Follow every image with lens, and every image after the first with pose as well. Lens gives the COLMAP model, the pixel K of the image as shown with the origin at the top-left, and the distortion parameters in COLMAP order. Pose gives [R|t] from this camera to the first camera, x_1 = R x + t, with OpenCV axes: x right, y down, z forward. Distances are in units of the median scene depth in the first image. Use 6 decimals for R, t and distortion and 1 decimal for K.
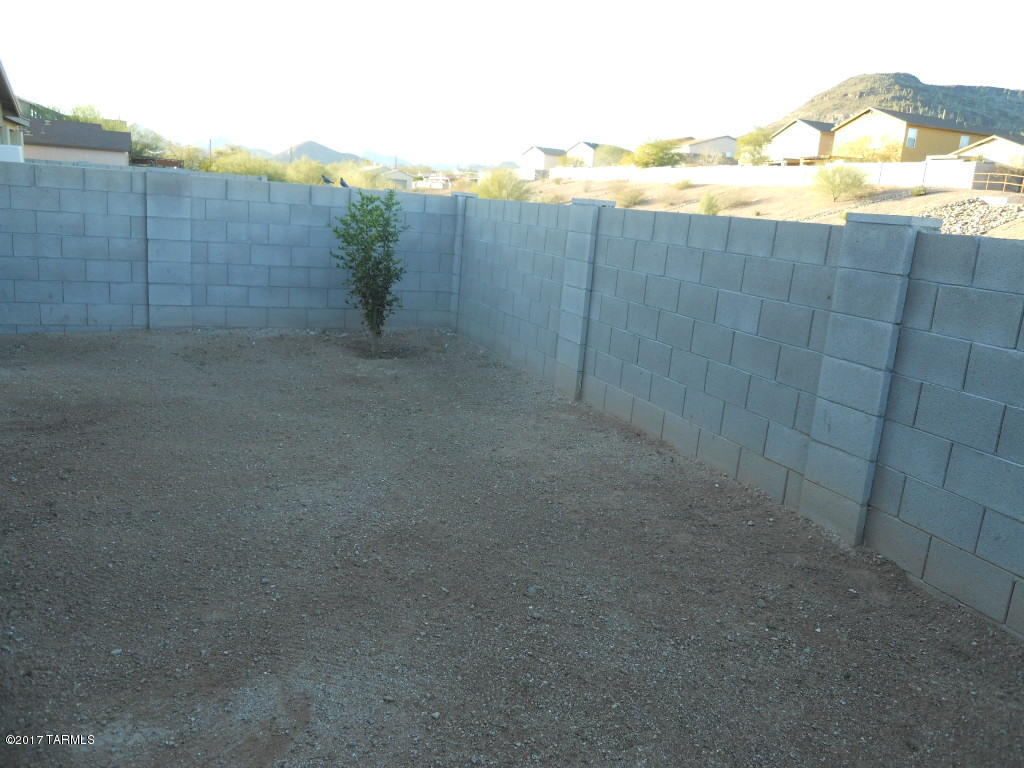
lens RADIAL K [[835.5, 0, 518.3], [0, 835.5, 397.8], [0, 0, 1]] dist [-0.035986, 0.016399]
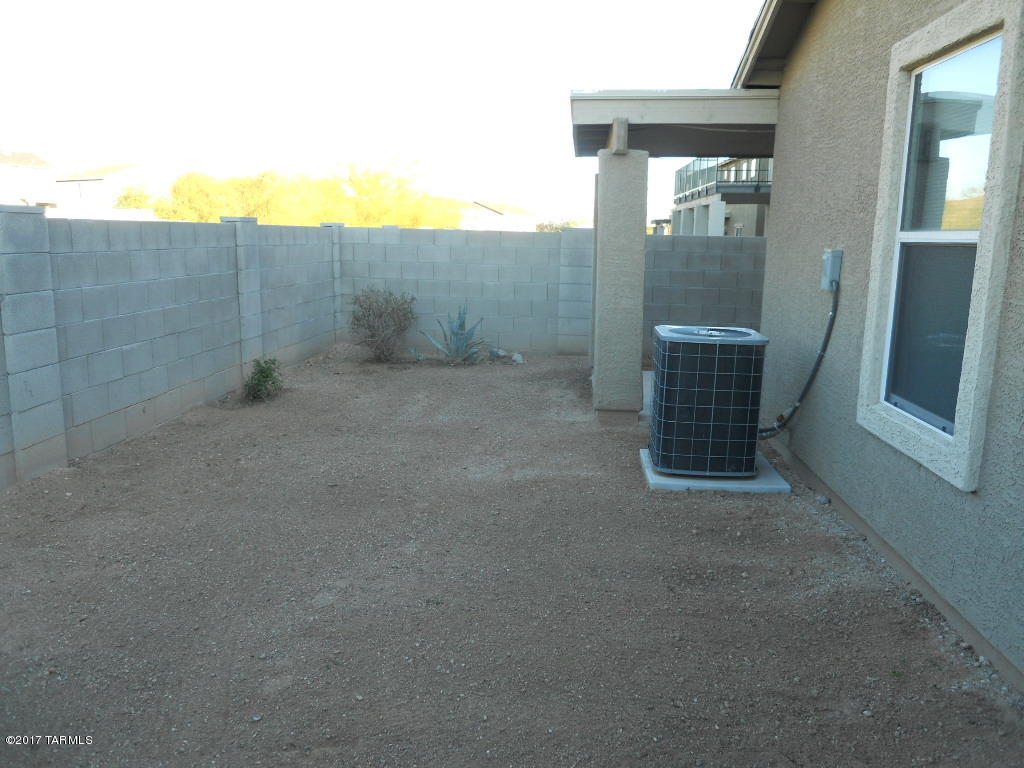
lens RADIAL K [[835.5, 0, 512.8], [0, 835.5, 390.3], [0, 0, 1]] dist [-0.035986, 0.016399]
pose [[-0.886580, -0.179488, 0.426333, -0.329743], [0.010206, 0.913837, 0.405953, -0.198658], [-0.462463, 0.364261, -0.808357, 0.758163]]
